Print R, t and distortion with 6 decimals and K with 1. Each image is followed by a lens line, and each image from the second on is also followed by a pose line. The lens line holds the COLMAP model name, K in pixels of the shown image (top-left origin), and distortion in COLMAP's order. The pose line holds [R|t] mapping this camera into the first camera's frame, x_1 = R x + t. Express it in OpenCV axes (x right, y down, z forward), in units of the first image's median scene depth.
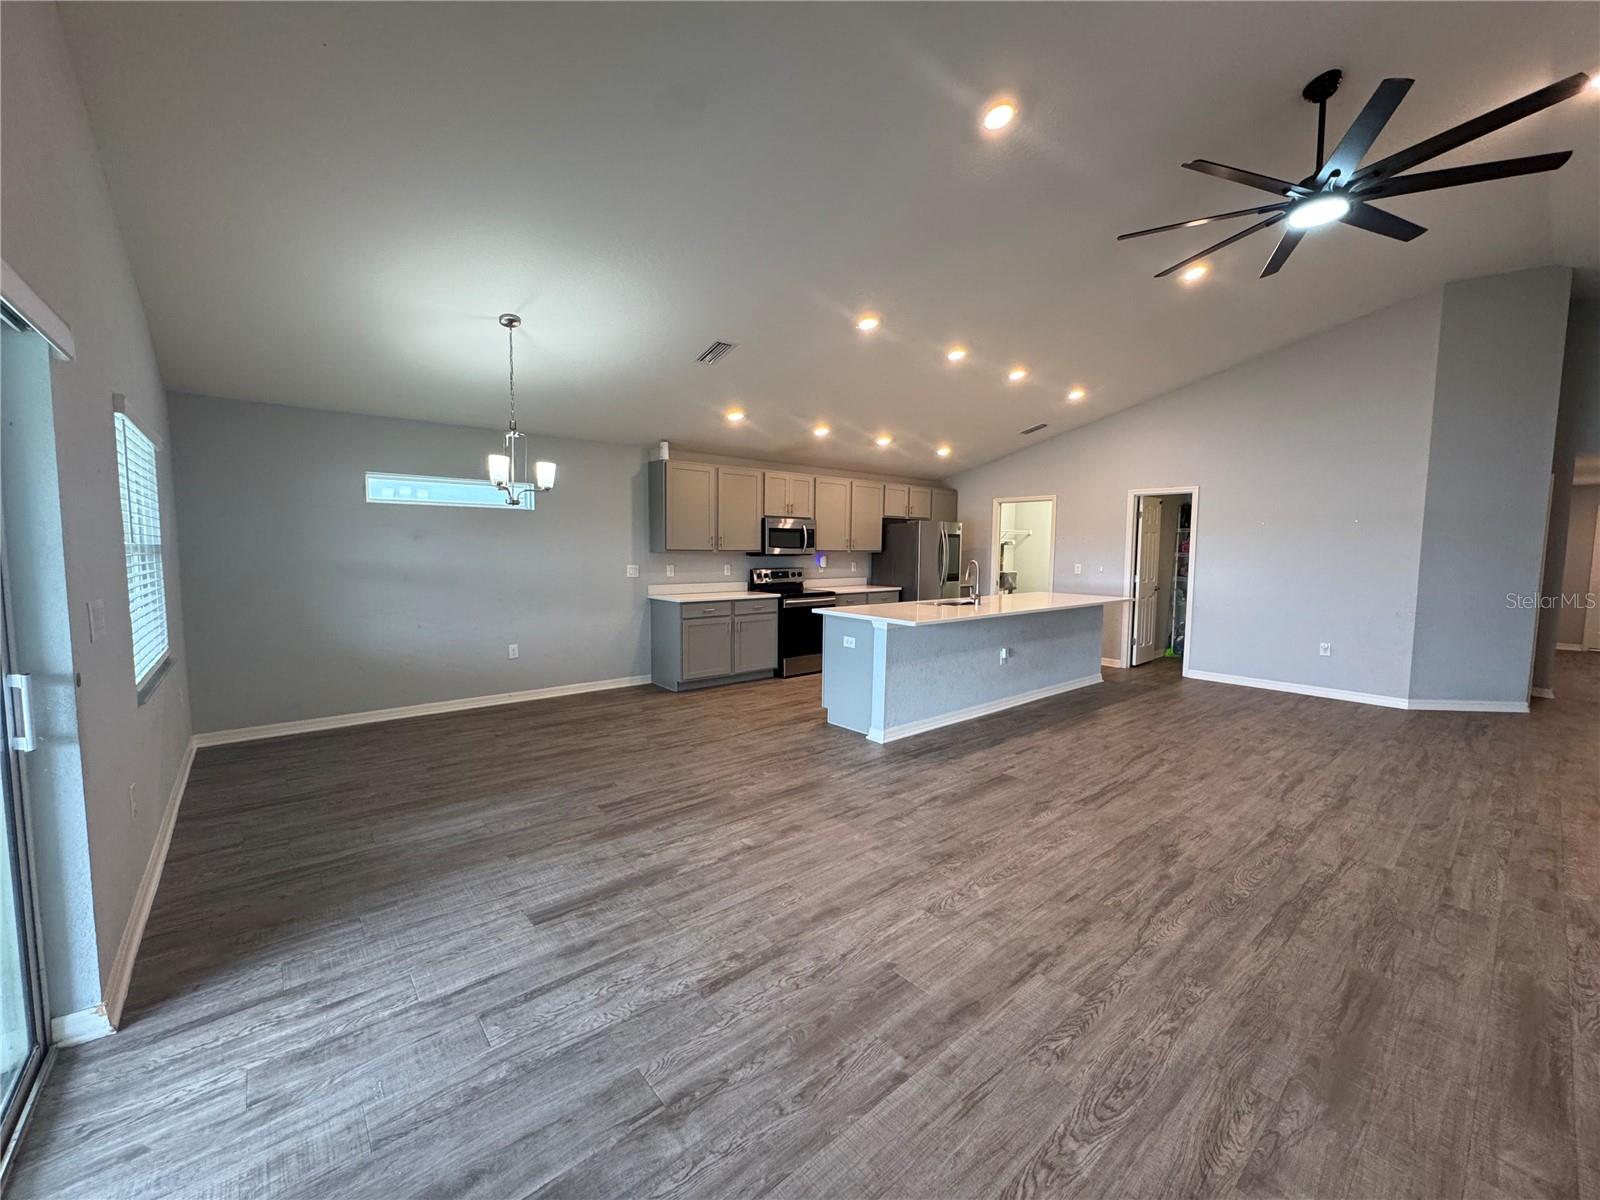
lens RADIAL K [[639.7, 0, 801.2], [0, 639.7, 597.1], [0, 0, 1]] dist [-0.004636, -0.000283]
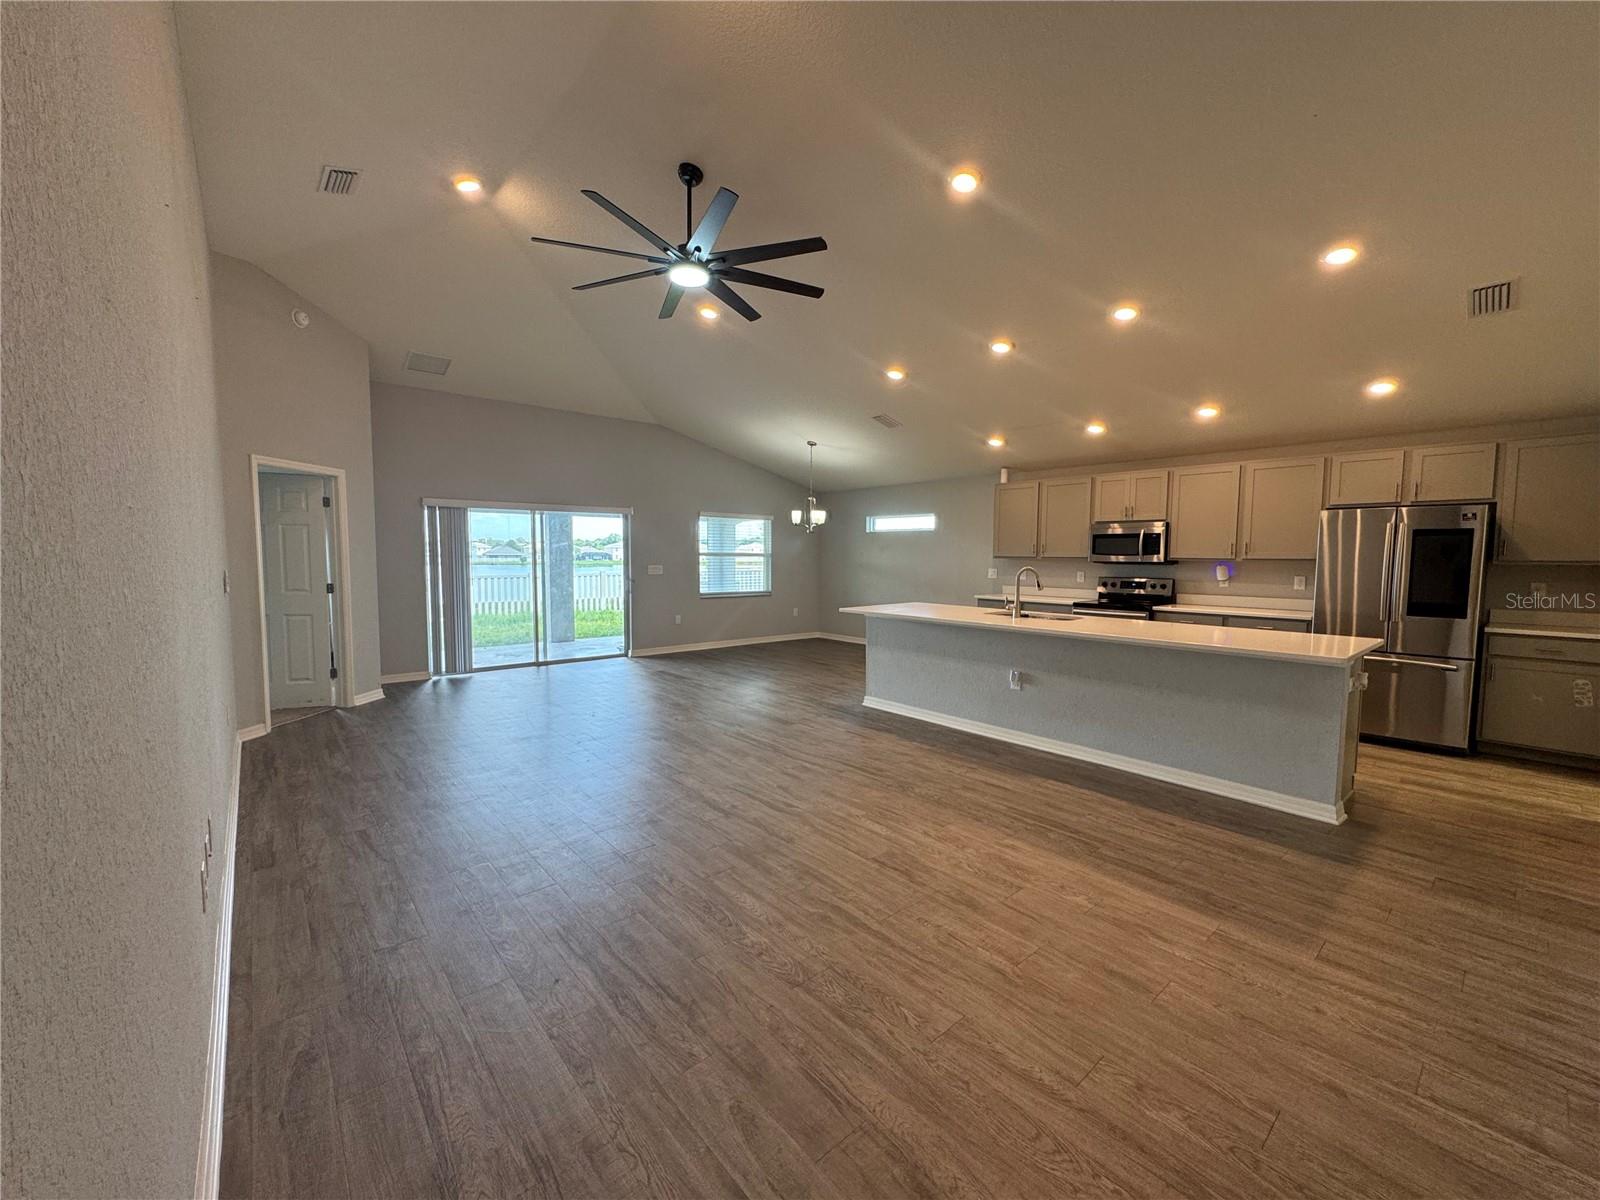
lens RADIAL K [[639.7, 0, 801.5], [0, 639.7, 600.2], [0, 0, 1]] dist [-0.004636, -0.000283]
pose [[0.006548, 0.067869, -0.997673, 1.477805], [-0.080680, 0.994477, 0.067122, -0.061275], [0.996719, 0.080052, 0.011987, 0.888672]]
